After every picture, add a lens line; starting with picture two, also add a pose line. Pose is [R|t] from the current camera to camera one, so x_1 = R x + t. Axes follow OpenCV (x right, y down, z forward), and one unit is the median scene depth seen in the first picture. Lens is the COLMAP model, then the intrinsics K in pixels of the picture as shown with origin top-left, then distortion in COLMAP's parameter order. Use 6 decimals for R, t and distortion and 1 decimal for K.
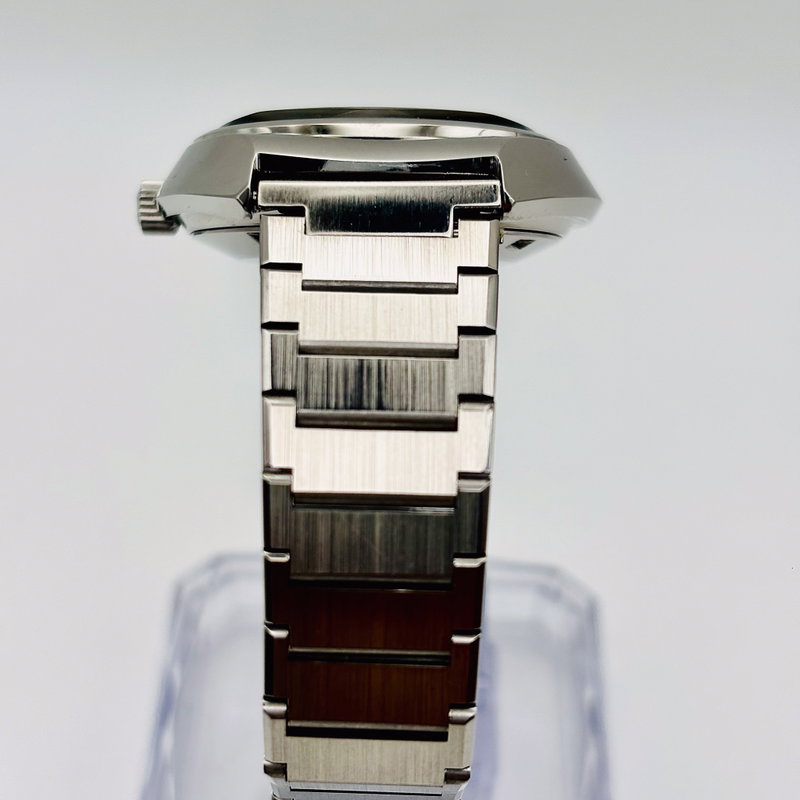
lens RADIAL K [[1570.3, 0, 369.4], [0, 1570.3, 427.1], [0, 0, 1]] dist [0.178851, -0.011710]
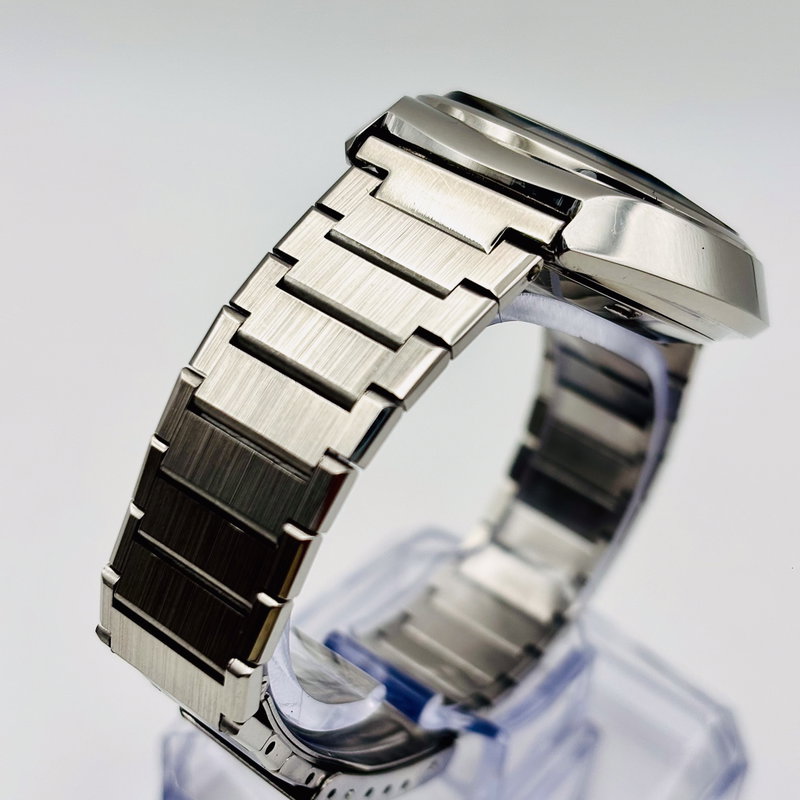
lens RADIAL K [[1570.3, 0, 369.4], [0, 1570.3, 427.1], [0, 0, 1]] dist [0.178851, -0.011710]
pose [[0.800765, 0.439152, -0.407334, 0.465500], [-0.449719, 0.889981, 0.075412, -0.068545], [0.395637, 0.122798, 0.910160, 0.091769]]
